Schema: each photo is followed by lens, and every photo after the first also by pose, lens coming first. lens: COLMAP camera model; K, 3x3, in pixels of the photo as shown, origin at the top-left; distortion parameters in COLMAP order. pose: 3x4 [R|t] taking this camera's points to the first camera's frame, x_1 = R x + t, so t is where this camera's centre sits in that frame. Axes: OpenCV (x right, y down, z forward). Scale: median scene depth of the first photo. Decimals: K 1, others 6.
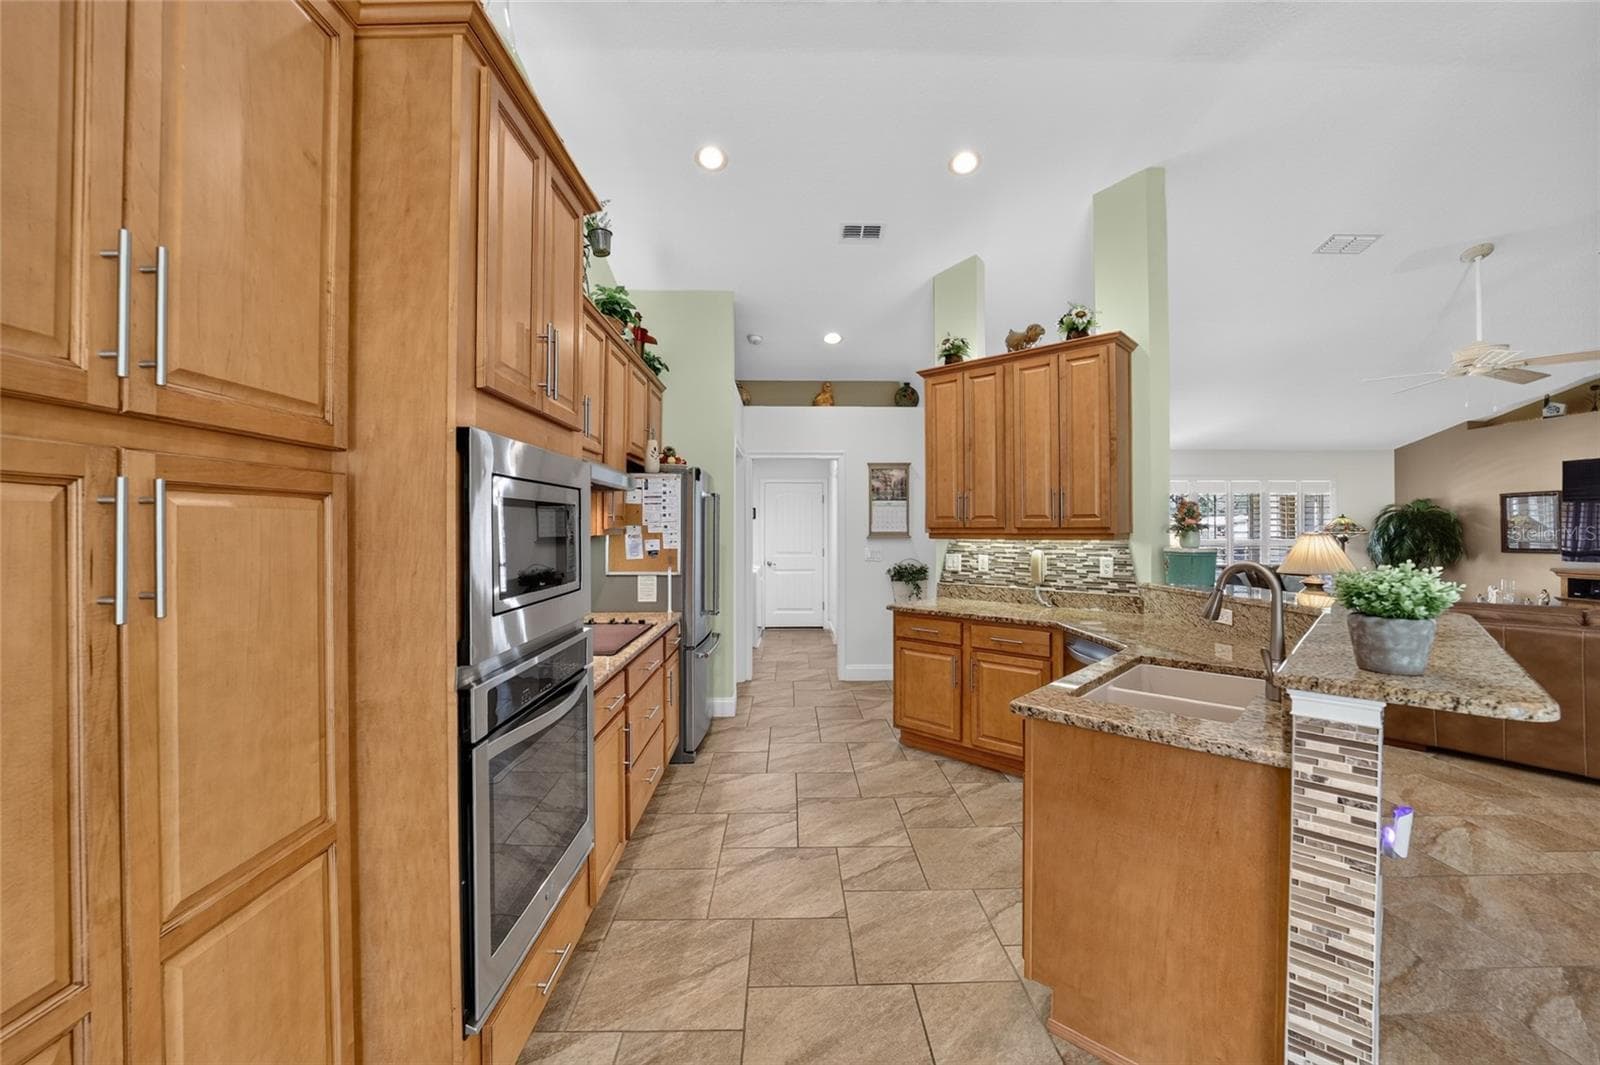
lens RADIAL K [[626.6, 0, 797.4], [0, 626.6, 524.7], [0, 0, 1]] dist [-0.037681, 0.008638]
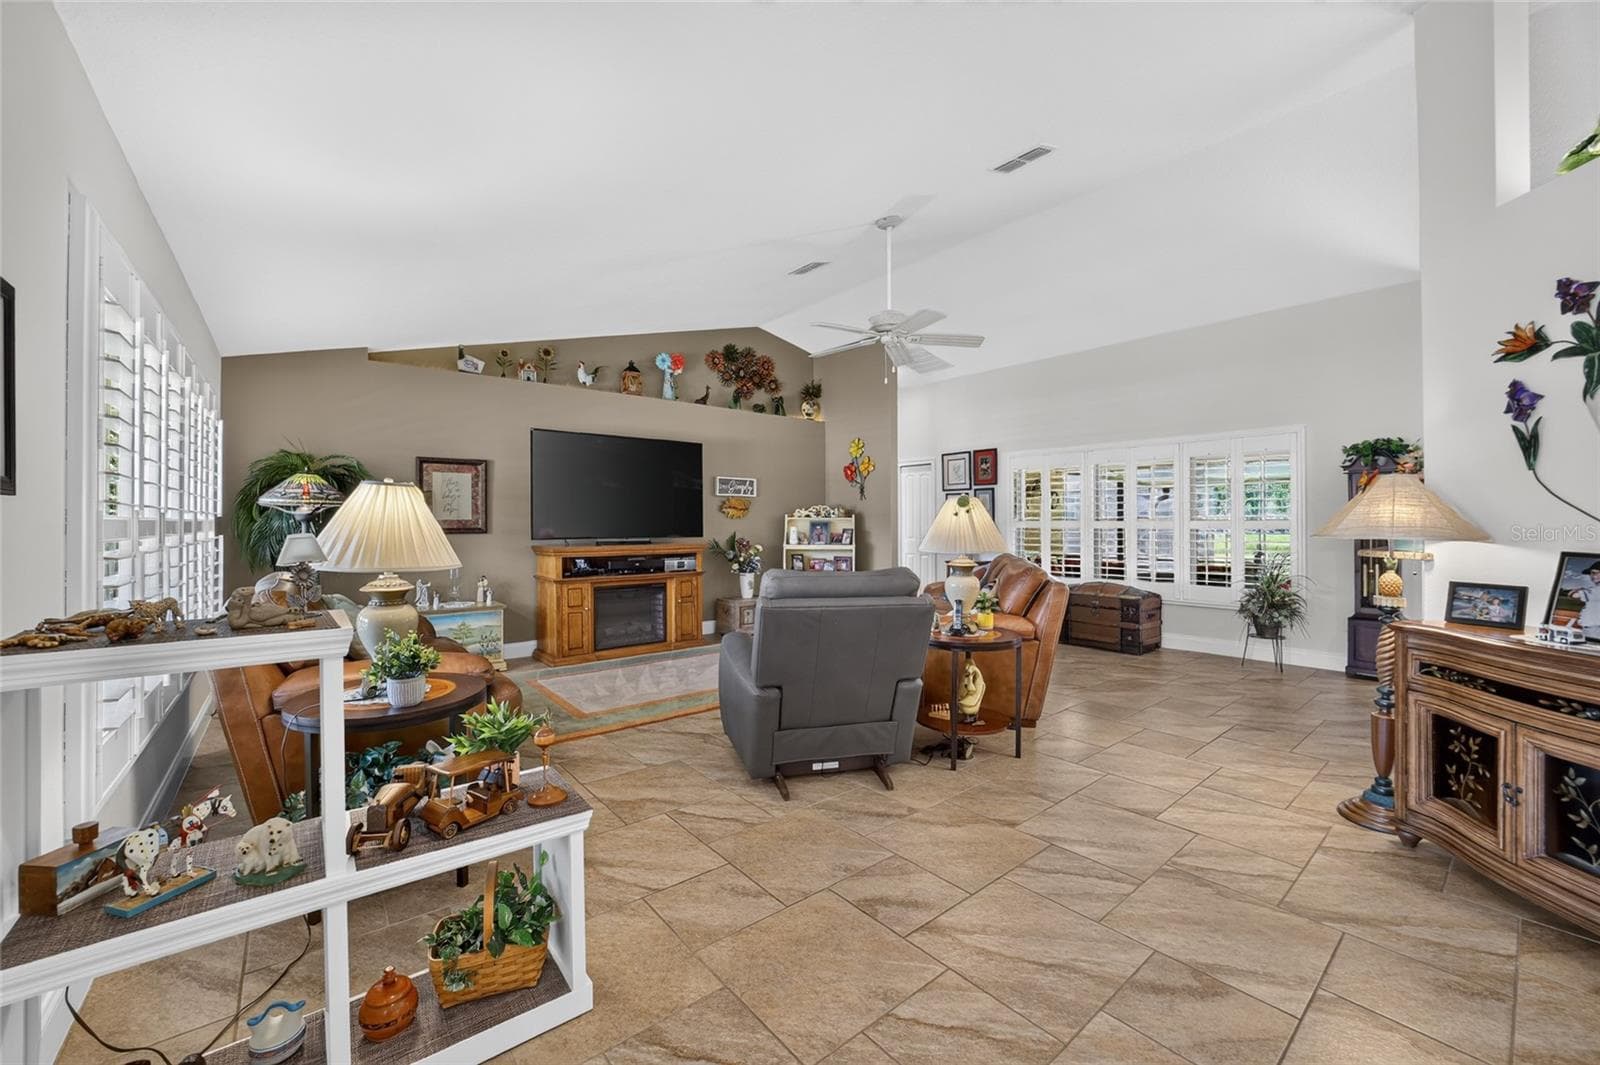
lens RADIAL K [[626.6, 0, 801.1], [0, 626.6, 519.6], [0, 0, 1]] dist [-0.037681, 0.008638]
pose [[-0.619323, 0.006784, 0.785107, 0.471394], [-0.004504, 0.999916, -0.012193, 0.062685], [-0.785123, -0.011087, -0.619240, 1.994435]]
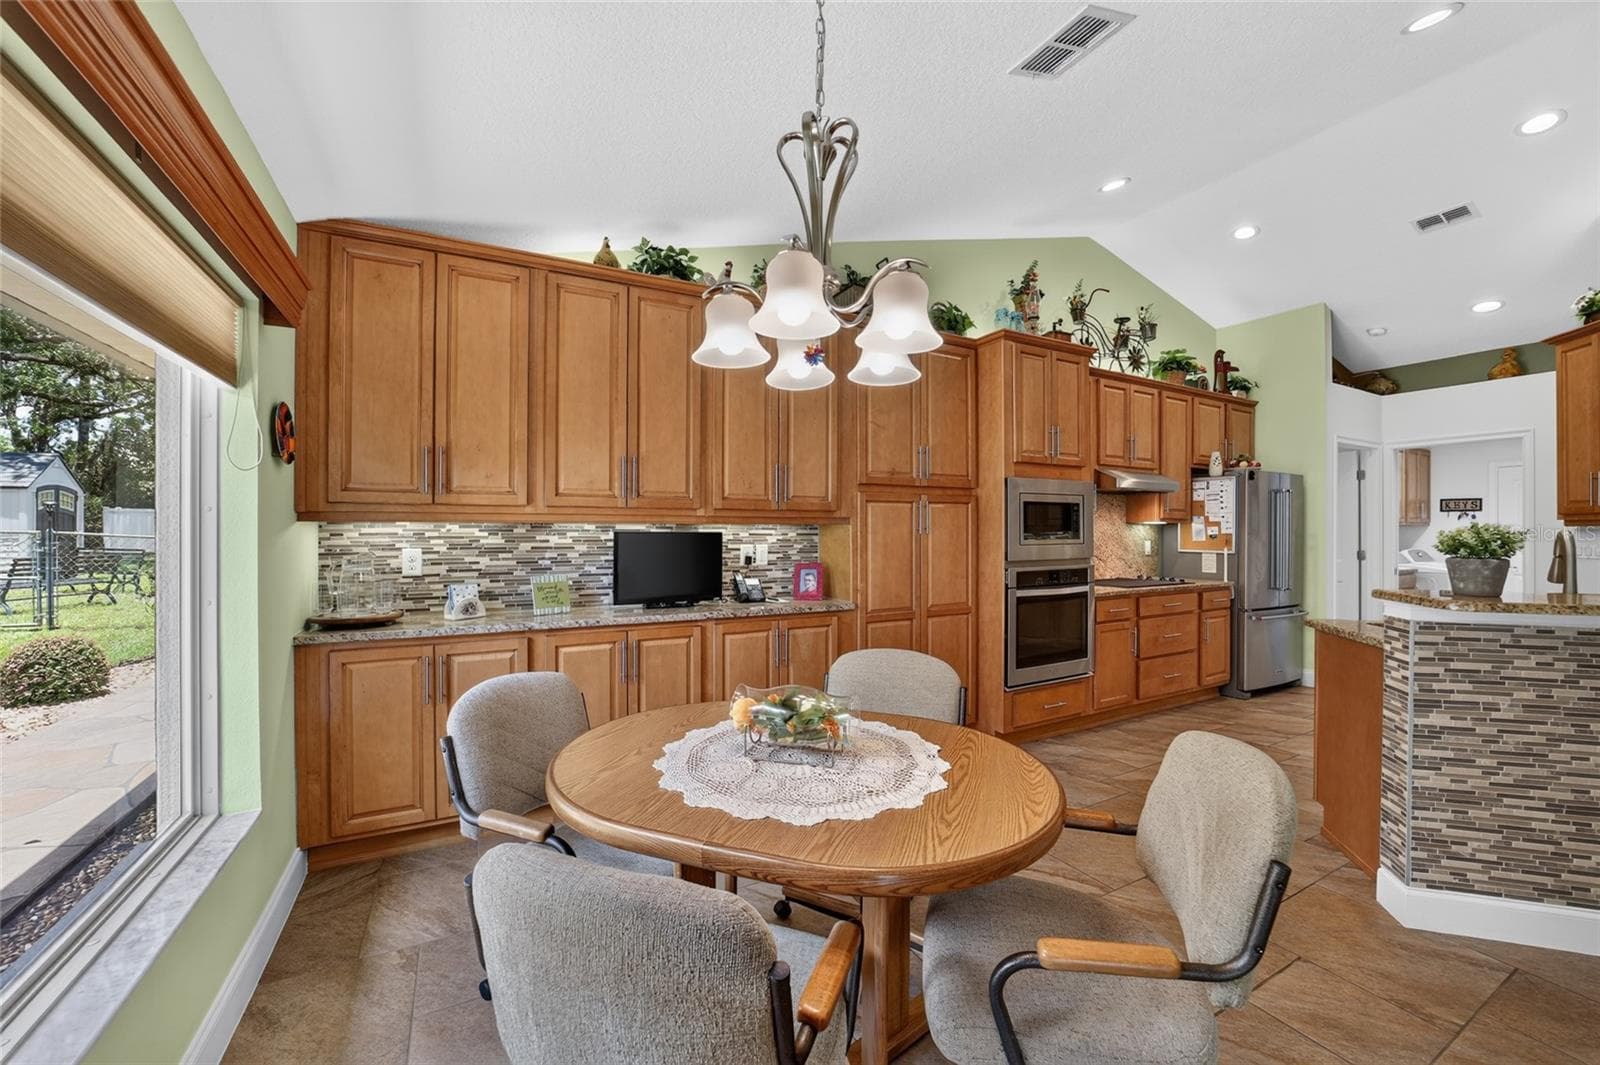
lens RADIAL K [[626.6, 0, 796.3], [0, 626.6, 528.8], [0, 0, 1]] dist [-0.037681, 0.008638]
pose [[0.456803, -0.000515, -0.889568, 0.540428], [0.002865, 0.999995, 0.000892, 0.025231], [0.889563, -0.002956, 0.456803, -0.404798]]
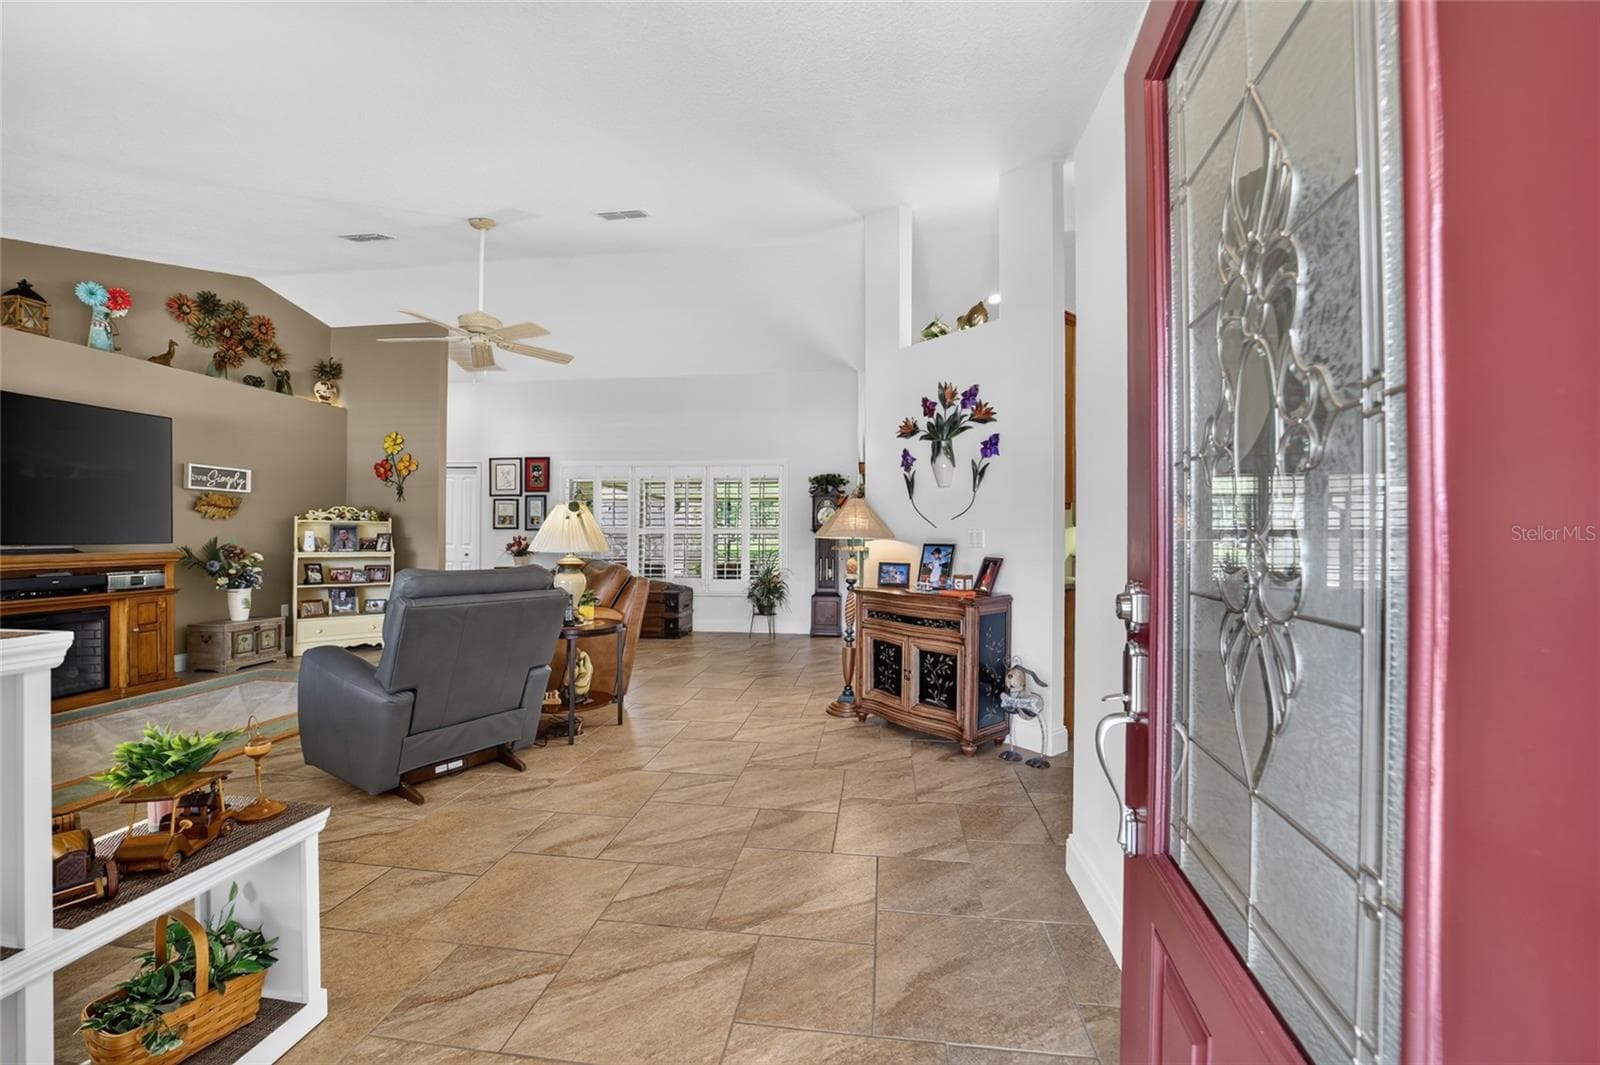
lens RADIAL K [[626.6, 0, 801.7], [0, 626.6, 533.4], [0, 0, 1]] dist [-0.037681, 0.008638]
pose [[-0.989374, -0.004117, 0.145336, 0.522927], [-0.005479, 0.999945, -0.008974, 0.075368], [-0.145291, -0.009675, -0.989342, 2.194650]]
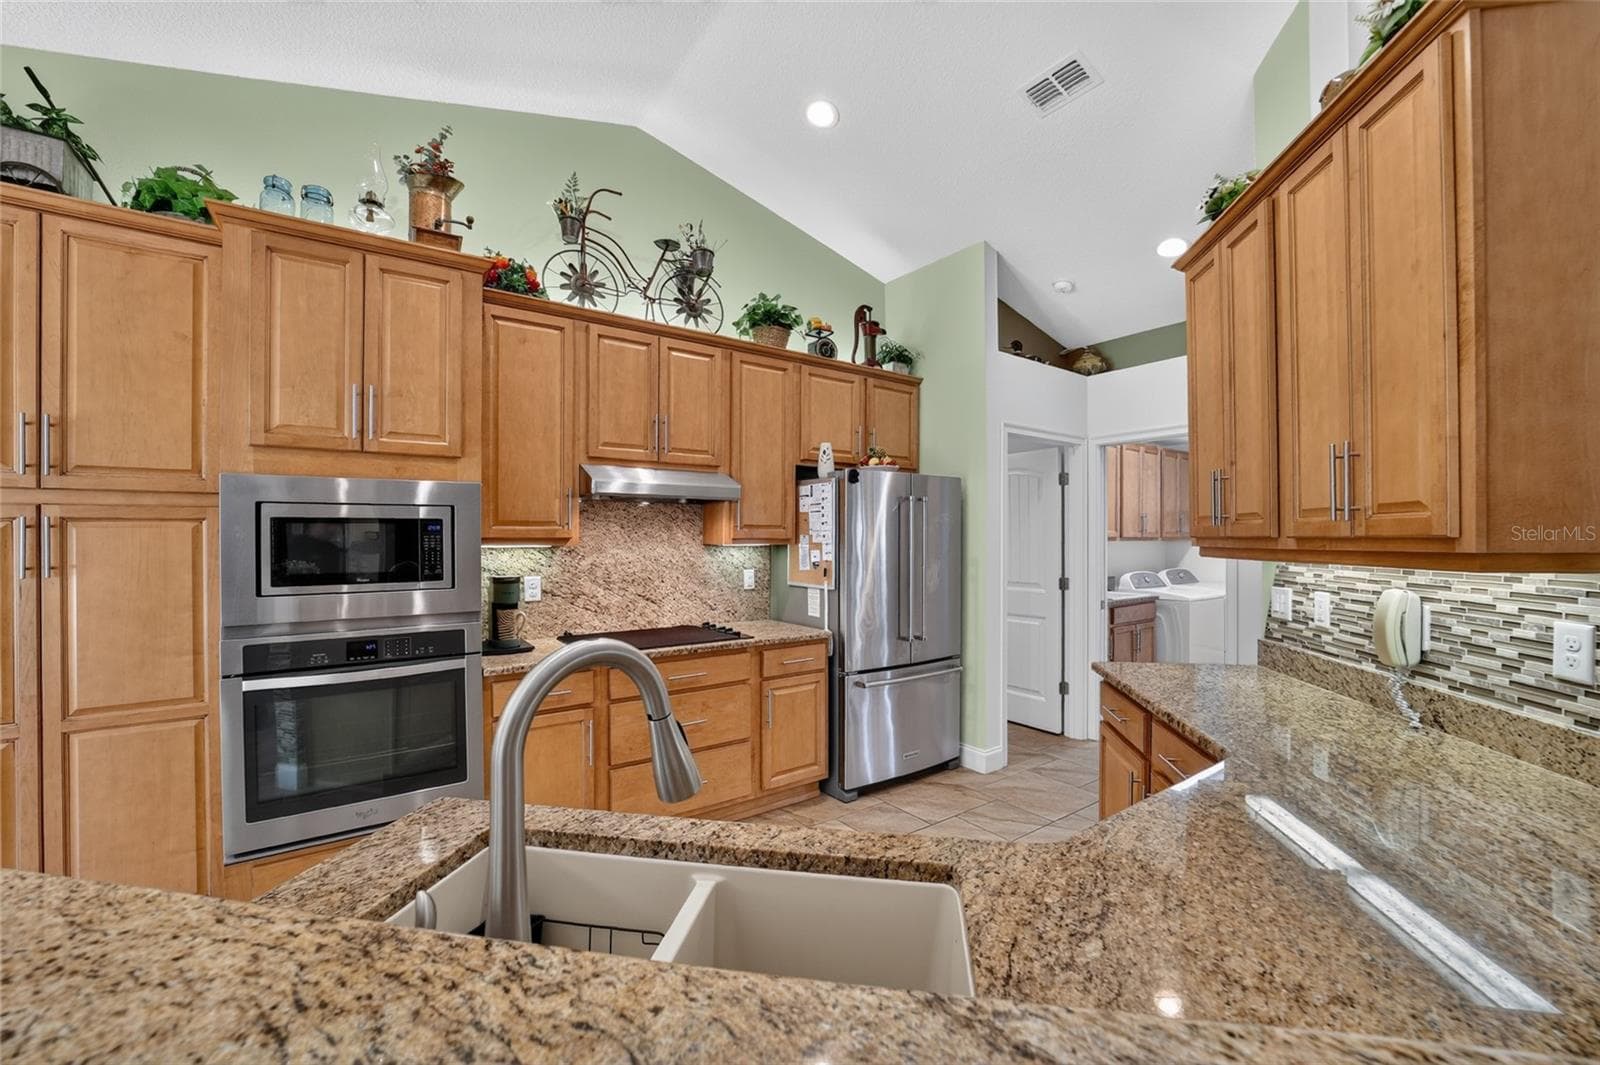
lens RADIAL K [[626.6, 0, 806.9], [0, 626.6, 537.4], [0, 0, 1]] dist [-0.037681, 0.008638]
pose [[0.566314, 0.000059, -0.824189, 0.533685], [0.004879, 0.999982, 0.003423, 0.001902], [0.824175, -0.005960, 0.566304, 0.456195]]
